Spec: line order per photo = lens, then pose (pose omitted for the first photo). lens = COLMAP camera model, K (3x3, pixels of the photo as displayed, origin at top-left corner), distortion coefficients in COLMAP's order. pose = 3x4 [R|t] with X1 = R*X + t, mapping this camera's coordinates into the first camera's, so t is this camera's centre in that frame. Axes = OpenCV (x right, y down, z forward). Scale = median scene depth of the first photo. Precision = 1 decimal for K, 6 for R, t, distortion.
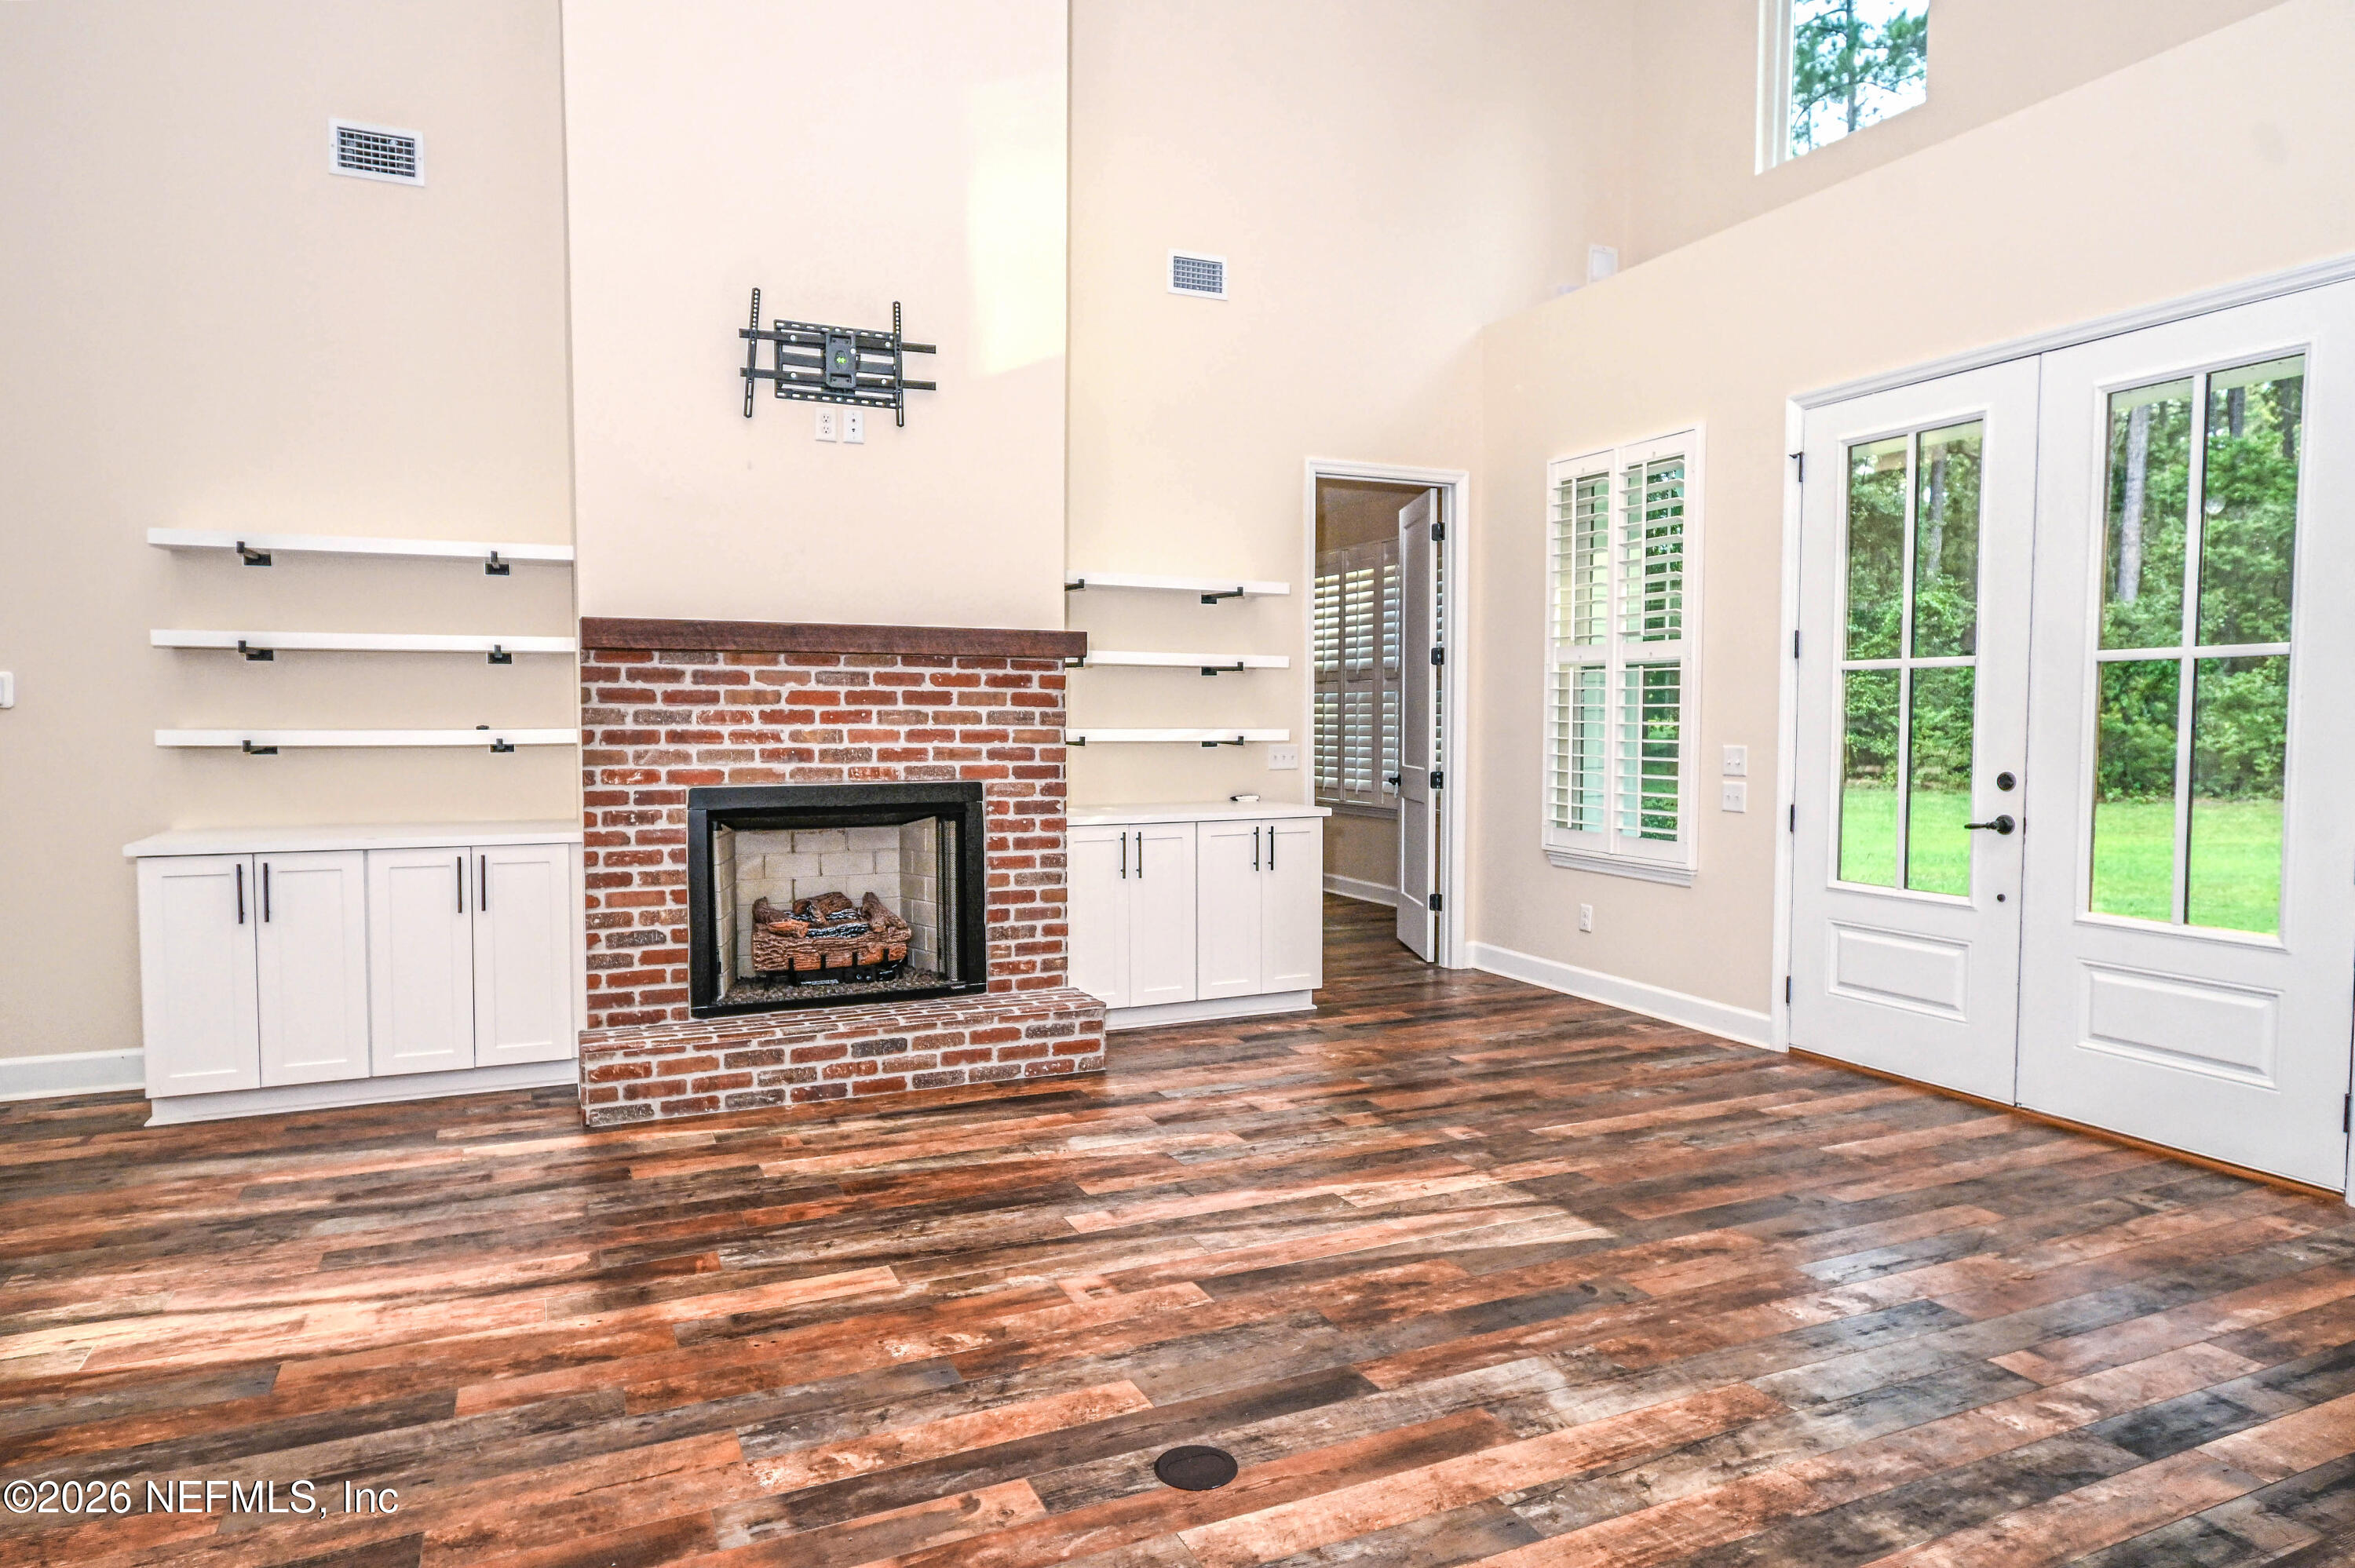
lens RADIAL K [[1384.9, 0, 1185.1], [0, 1384.9, 792.1], [0, 0, 1]] dist [-0.005832, 0.003193]
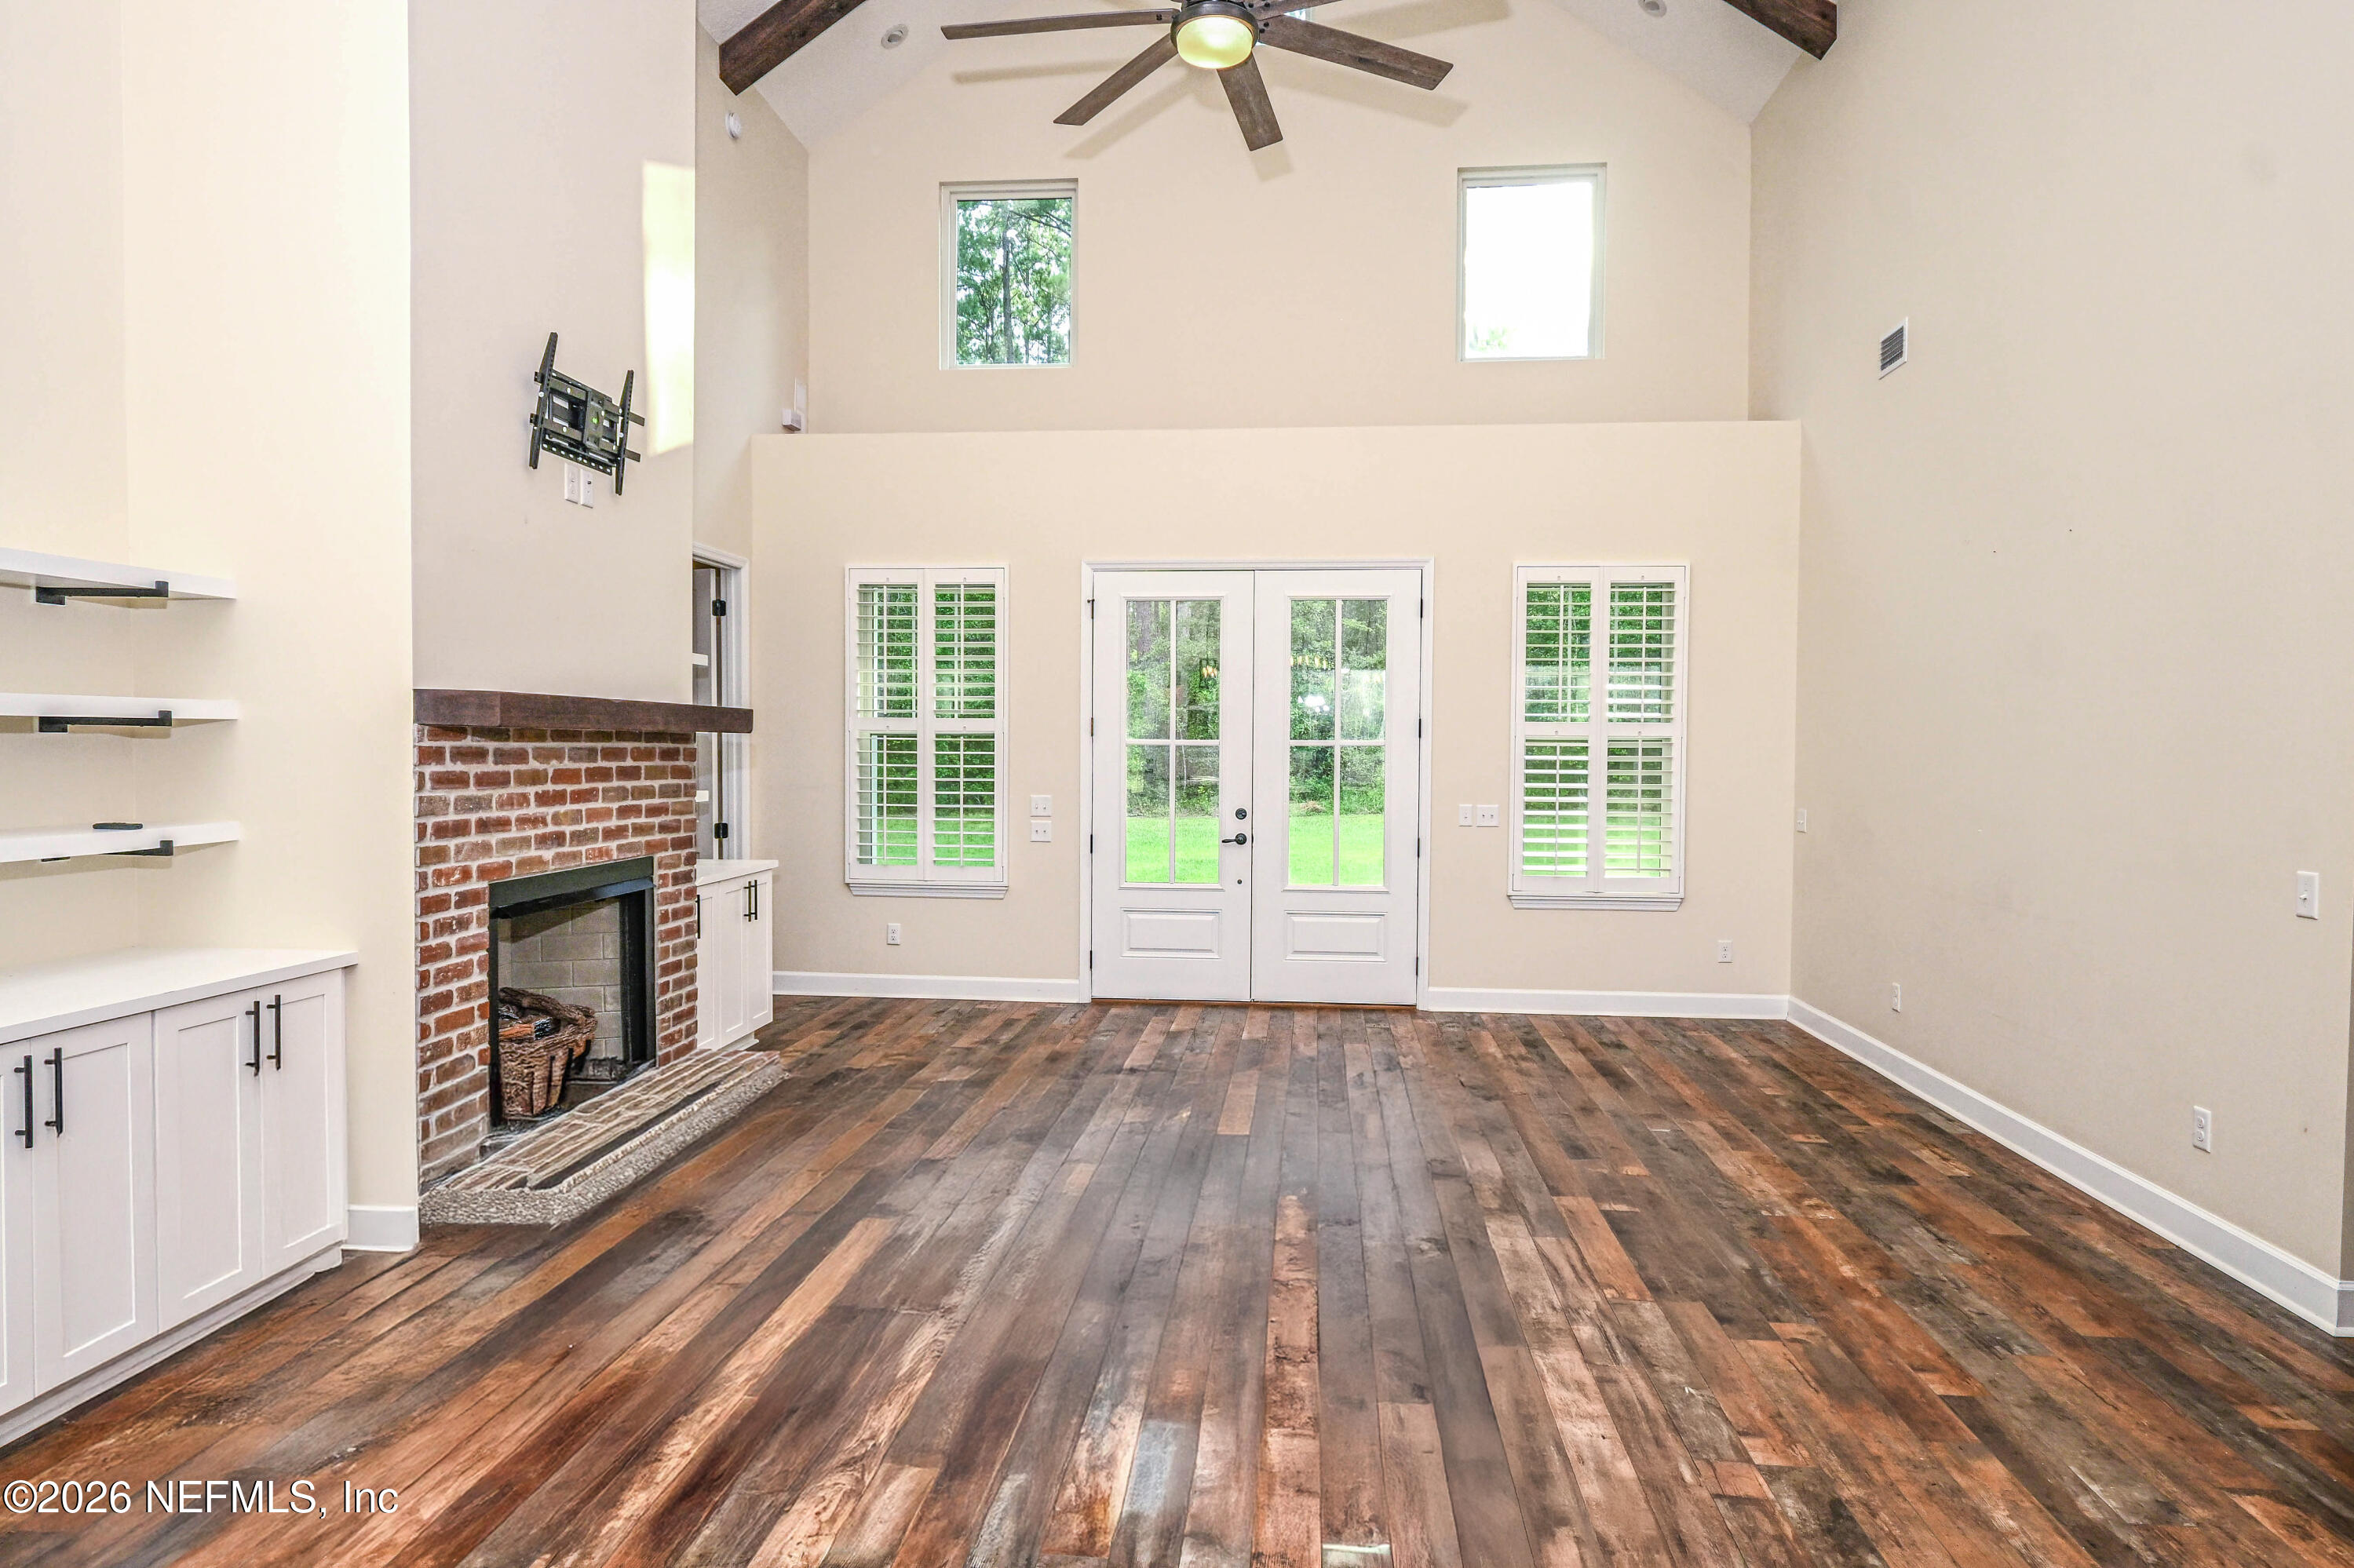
lens RADIAL K [[1384.4, 0, 1174.0], [0, 1384.4, 790.9], [0, 0, 1]] dist [-0.005832, 0.003193]
pose [[0.508164, -0.028160, 0.860800, -0.896539], [0.044570, 0.998986, 0.006370, -0.048448], [-0.860107, 0.035129, 0.508903, 0.190705]]
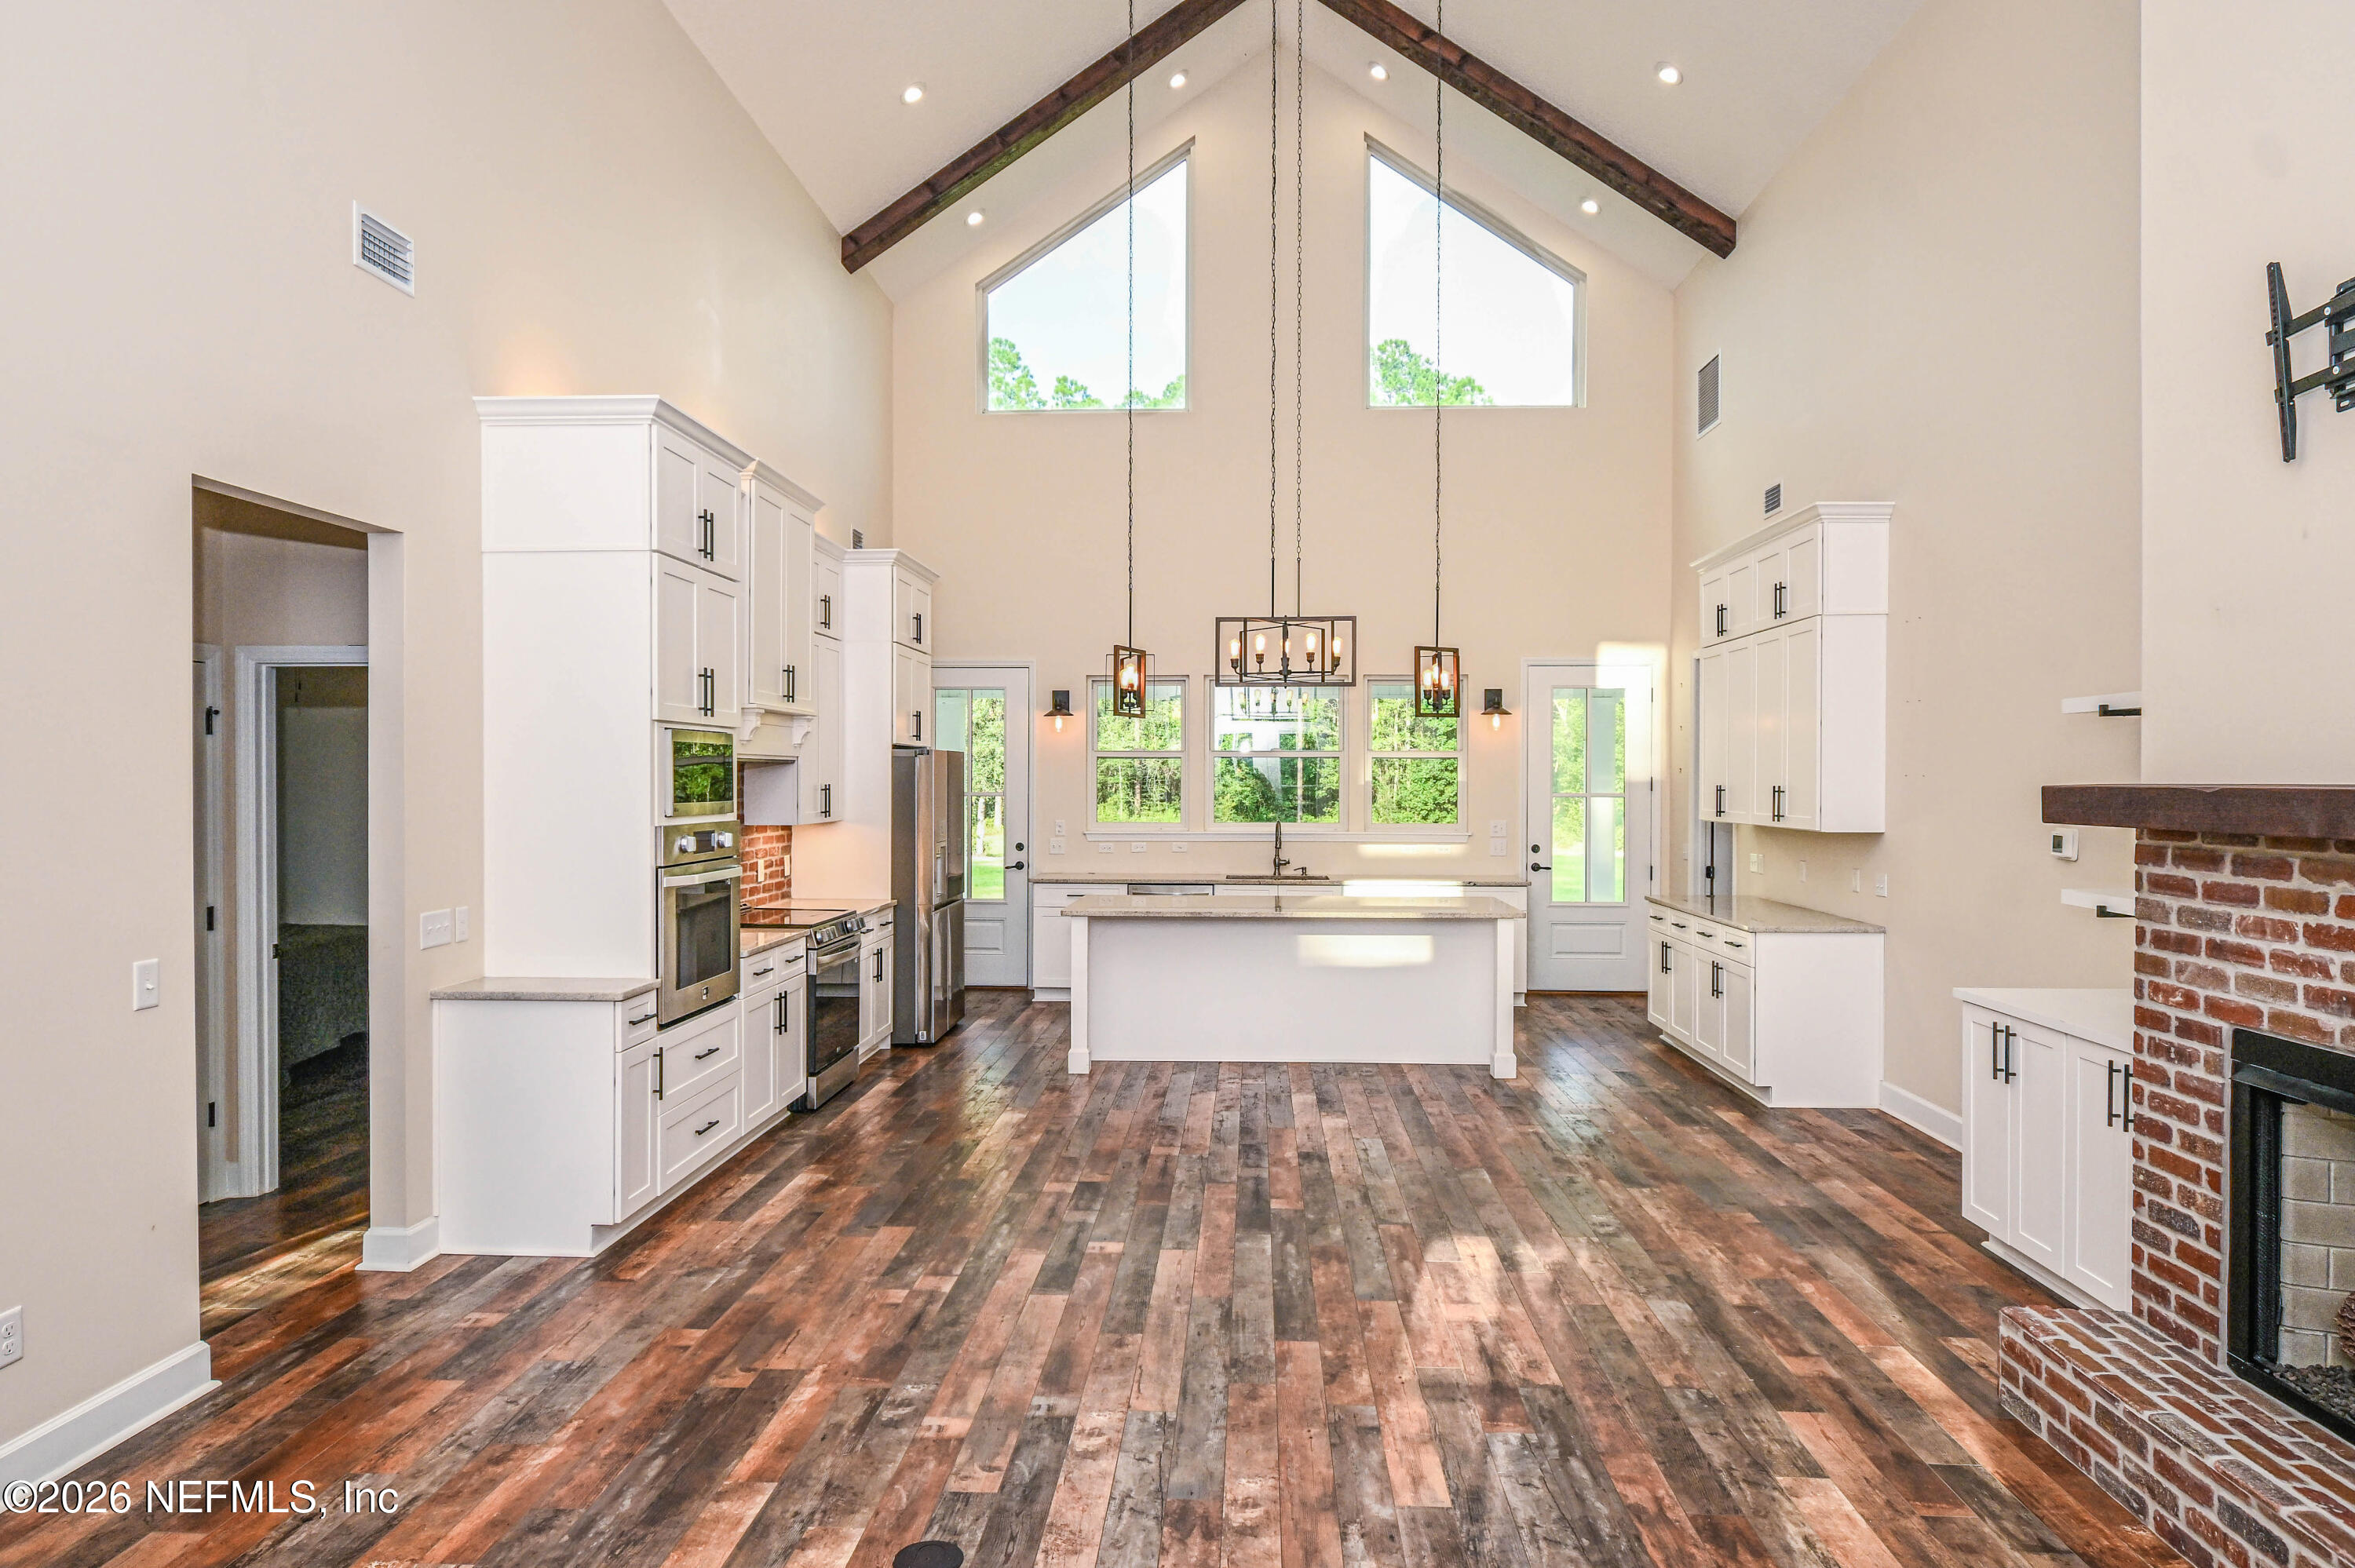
lens RADIAL K [[1384.9, 0, 1190.2], [0, 1384.9, 799.9], [0, 0, 1]] dist [-0.005832, 0.003193]
pose [[-0.462204, 0.010222, -0.886714, 0.484654], [-0.054405, 0.997723, 0.039860, -0.114953], [0.885103, 0.066666, -0.460596, 0.865770]]
